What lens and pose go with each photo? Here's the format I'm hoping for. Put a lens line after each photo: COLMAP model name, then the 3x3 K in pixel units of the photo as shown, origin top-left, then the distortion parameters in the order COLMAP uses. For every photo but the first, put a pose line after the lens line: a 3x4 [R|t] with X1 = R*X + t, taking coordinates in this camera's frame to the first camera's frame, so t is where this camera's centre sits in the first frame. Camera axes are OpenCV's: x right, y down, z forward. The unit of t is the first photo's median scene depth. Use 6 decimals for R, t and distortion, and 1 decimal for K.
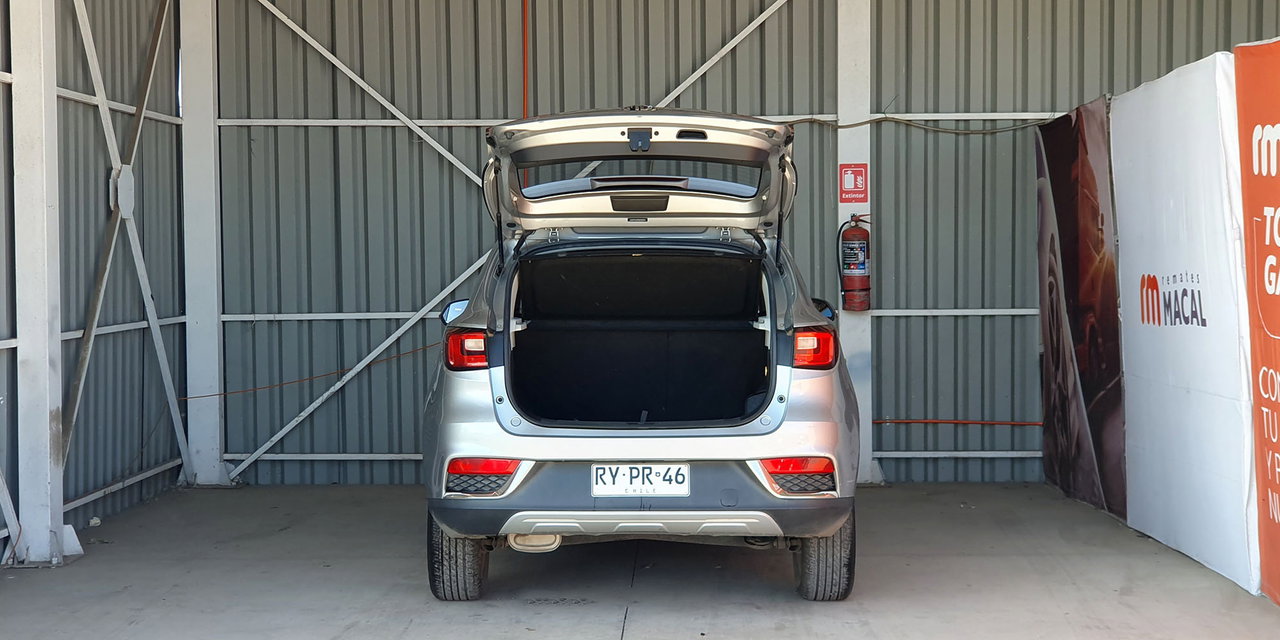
lens RADIAL K [[1905.2, 0, 669.0], [0, 1905.2, 379.9], [0, 0, 1]] dist [0.034716, 0.000000]
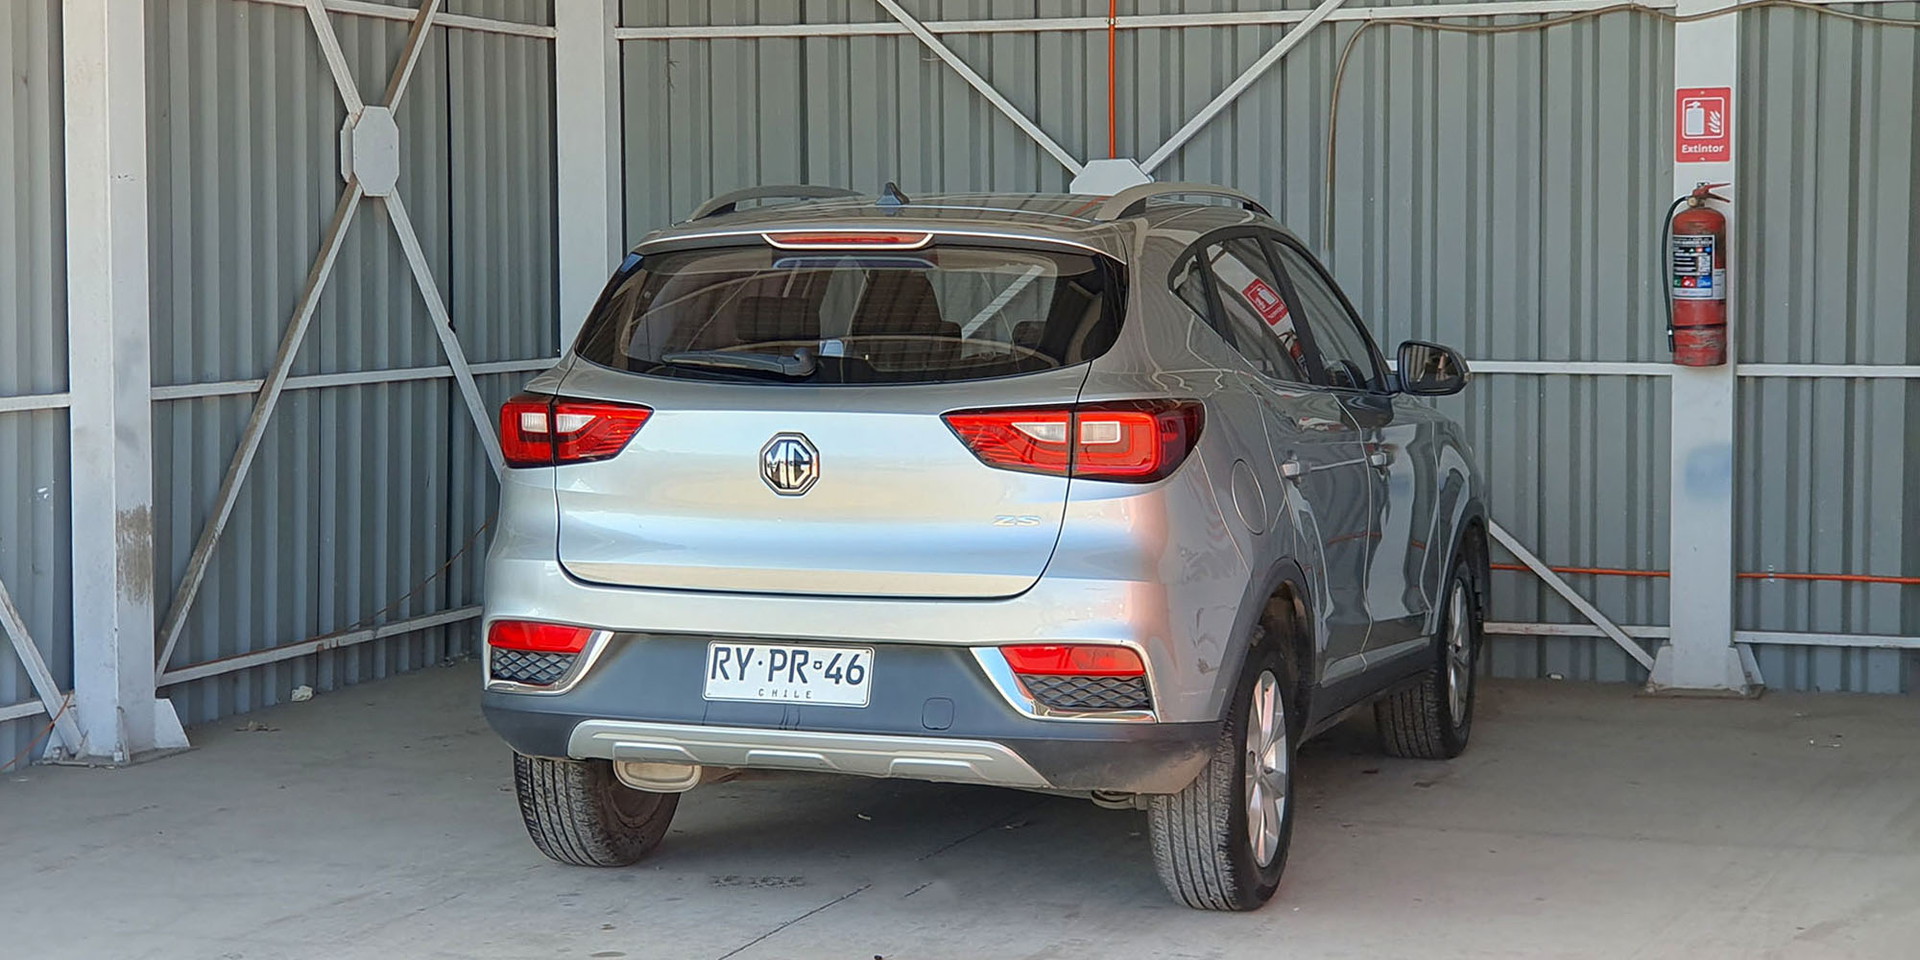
lens RADIAL K [[3221.2, 0, 935.7], [0, 3221.2, 589.5], [0, 0, 1]] dist [0.041216, 0.000000]
pose [[0.947566, 0.037474, -0.317354, 0.191648], [-0.024885, 0.998738, 0.043630, -0.008138], [0.318589, -0.033445, 0.947303, 0.077180]]
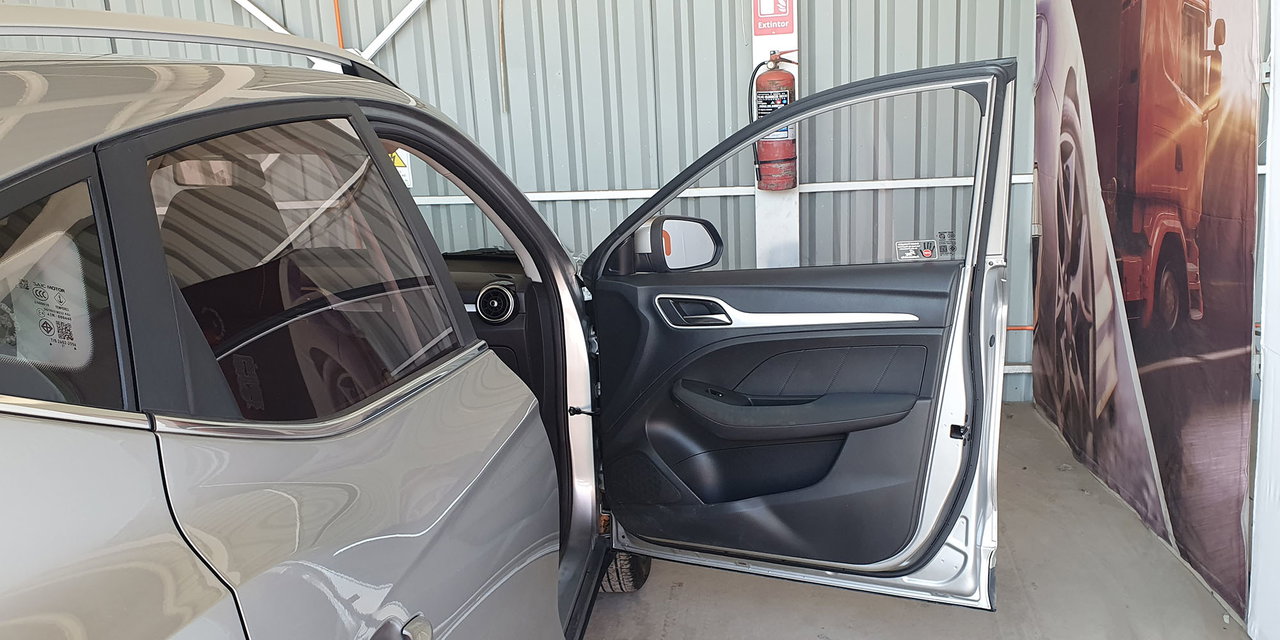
lens RADIAL K [[1071.8, 0, 650.4], [0, 1071.8, 356.9], [0, 0, 1]] dist [0.043538, -0.066567]
pose [[0.995639, -0.013954, -0.092244, 0.089764], [0.029538, 0.985034, 0.169810, -0.045669], [0.088494, -0.171794, 0.981150, 0.603383]]
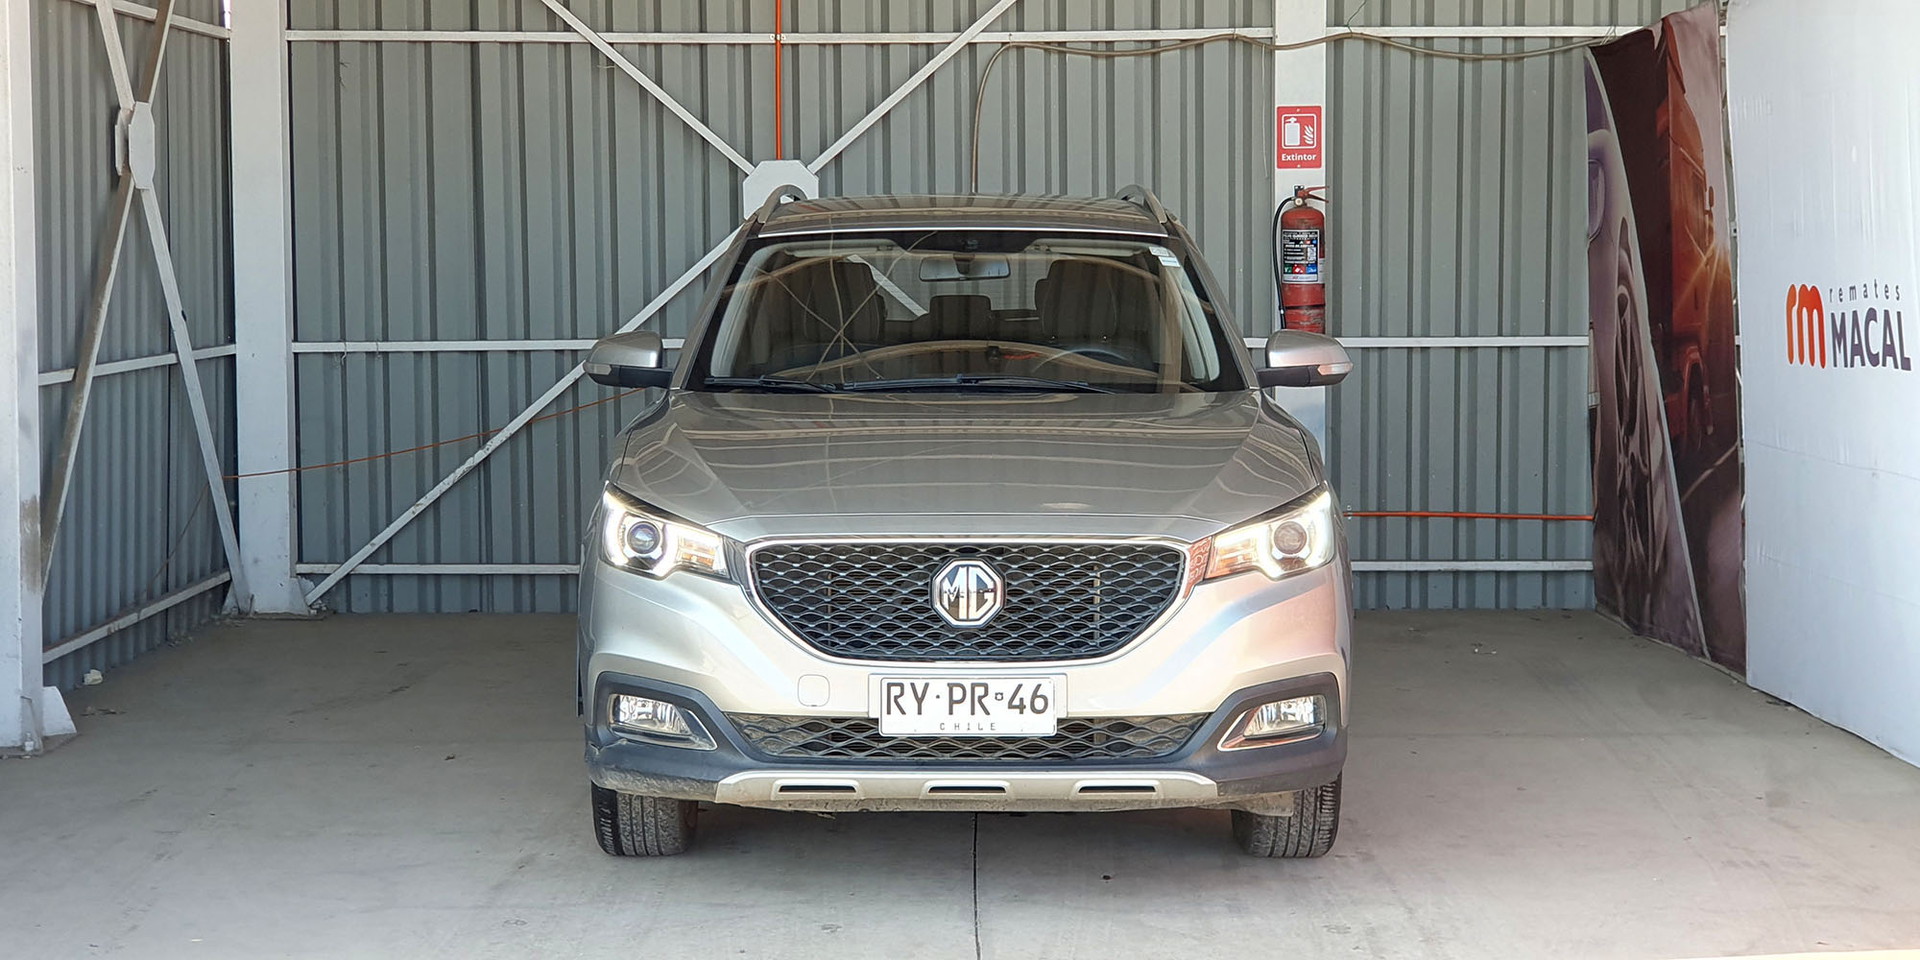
lens RADIAL K [[2857.8, 0, 998.8], [0, 2857.8, 483.3], [0, 0, 1]] dist [0.034716, 0.000000]
pose [[0.999840, 0.001872, 0.017770, -0.019889], [-0.002174, 0.999853, 0.016996, -0.004675], [-0.017735, -0.017032, 0.999698, 0.055670]]
